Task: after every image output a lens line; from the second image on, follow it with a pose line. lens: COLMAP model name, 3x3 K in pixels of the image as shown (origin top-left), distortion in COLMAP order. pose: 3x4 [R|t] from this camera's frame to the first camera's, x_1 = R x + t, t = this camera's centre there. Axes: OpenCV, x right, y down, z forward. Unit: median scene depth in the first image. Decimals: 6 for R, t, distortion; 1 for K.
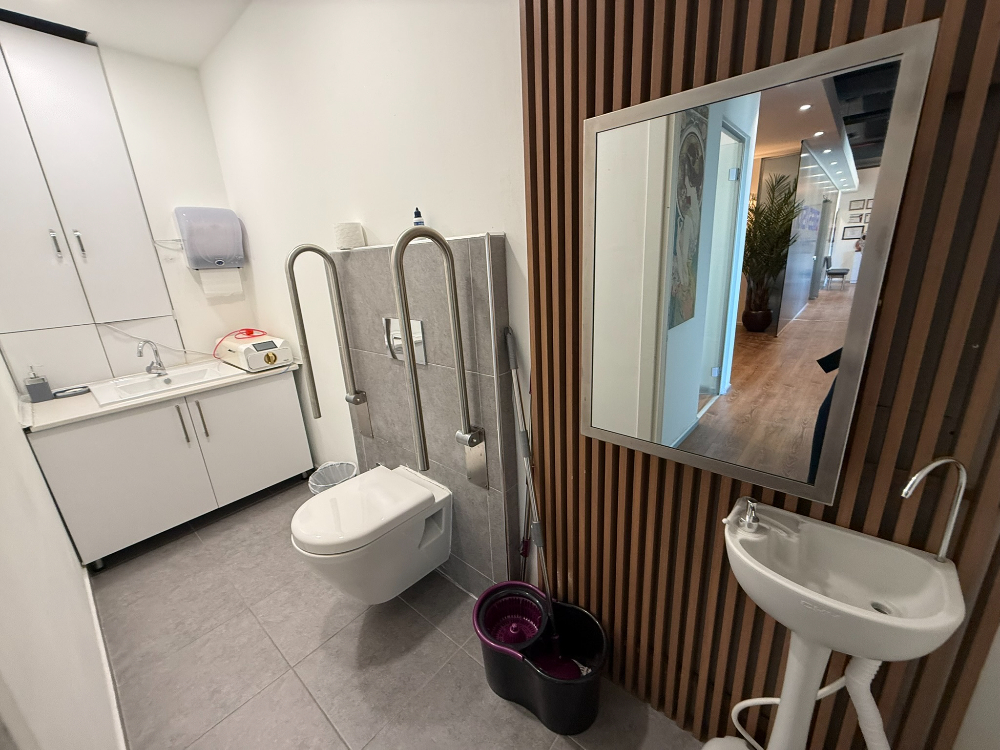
lens RADIAL K [[397.7, 0, 500.0], [0, 397.7, 375.0], [0, 0, 1]] dist [0.000299, 0.000416]
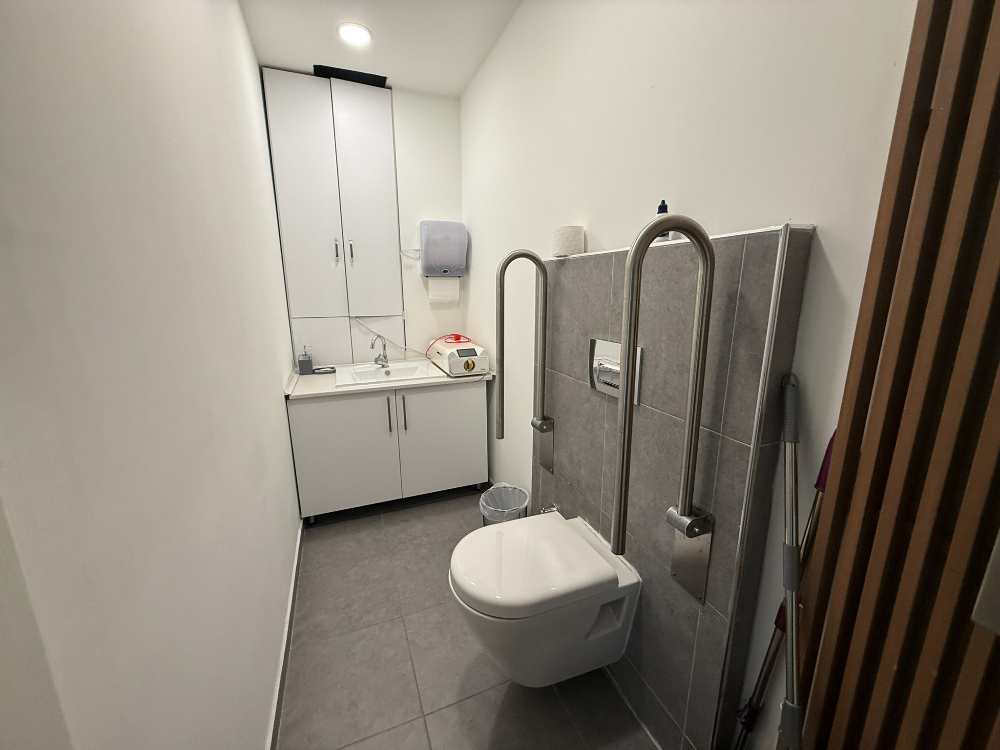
lens RADIAL K [[397.7, 0, 500.0], [0, 397.7, 375.0], [0, 0, 1]] dist [0.000299, 0.000416]
pose [[0.885290, 0.150278, -0.440089, -0.080223], [-0.174875, 0.984467, -0.015613, -0.021234], [0.430907, 0.090782, 0.897818, 0.171796]]
